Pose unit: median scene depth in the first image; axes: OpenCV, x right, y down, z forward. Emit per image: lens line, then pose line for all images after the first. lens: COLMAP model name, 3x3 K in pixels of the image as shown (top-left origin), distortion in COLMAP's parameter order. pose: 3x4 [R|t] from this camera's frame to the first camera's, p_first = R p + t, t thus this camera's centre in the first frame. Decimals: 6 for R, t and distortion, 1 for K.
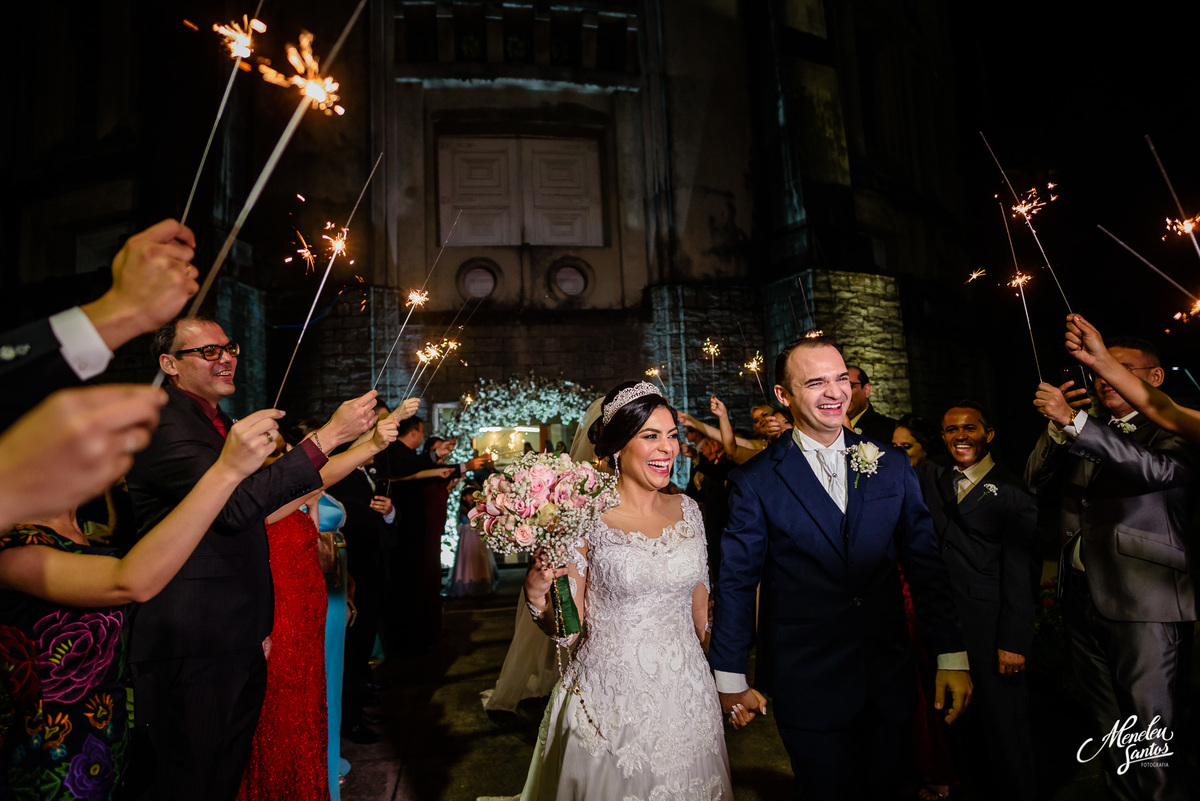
lens RADIAL K [[718.1, 0, 600.0], [0, 718.1, 400.5], [0, 0, 1]] dist [-0.029183, -0.000685]
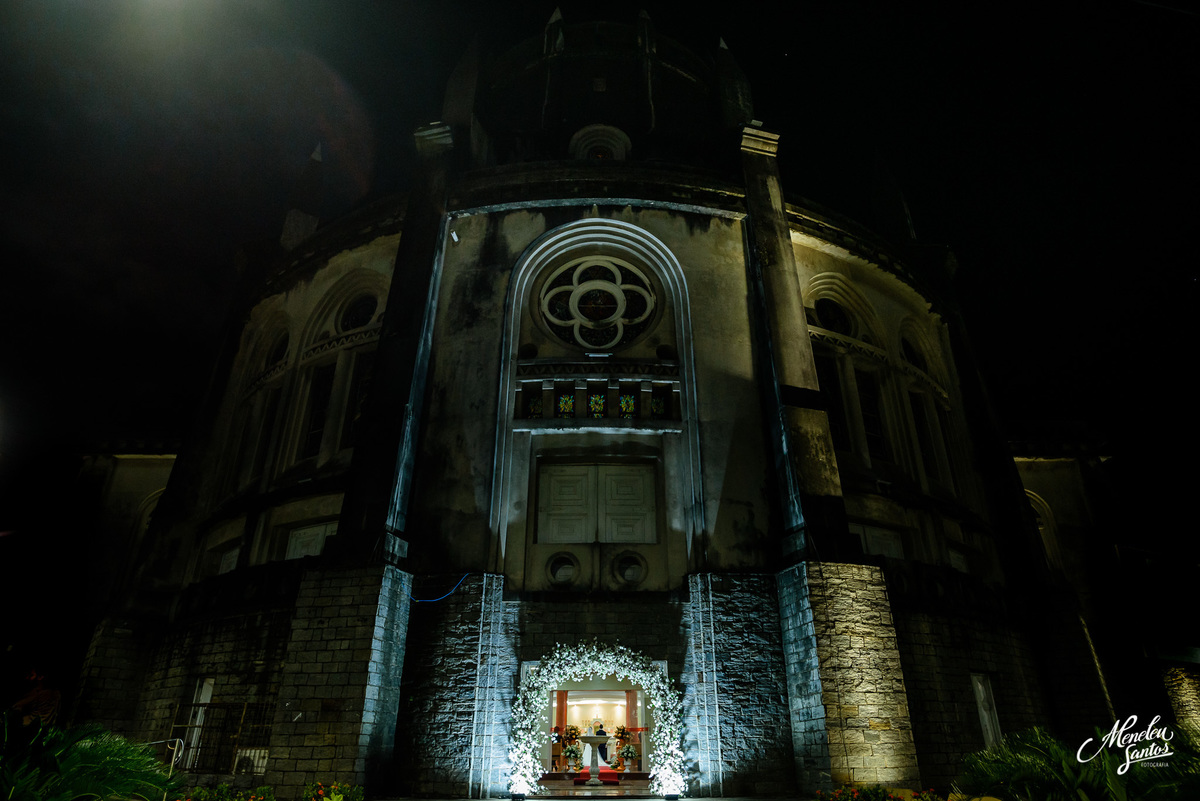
lens RADIAL K [[718.1, 0, 600.0], [0, 718.1, 400.5], [0, 0, 1]] dist [-0.029183, -0.000685]
pose [[0.986331, -0.032777, -0.161485, 0.135307], [-0.030321, 0.927180, -0.373388, 0.043807], [0.161964, 0.373180, 0.913512, -0.359679]]
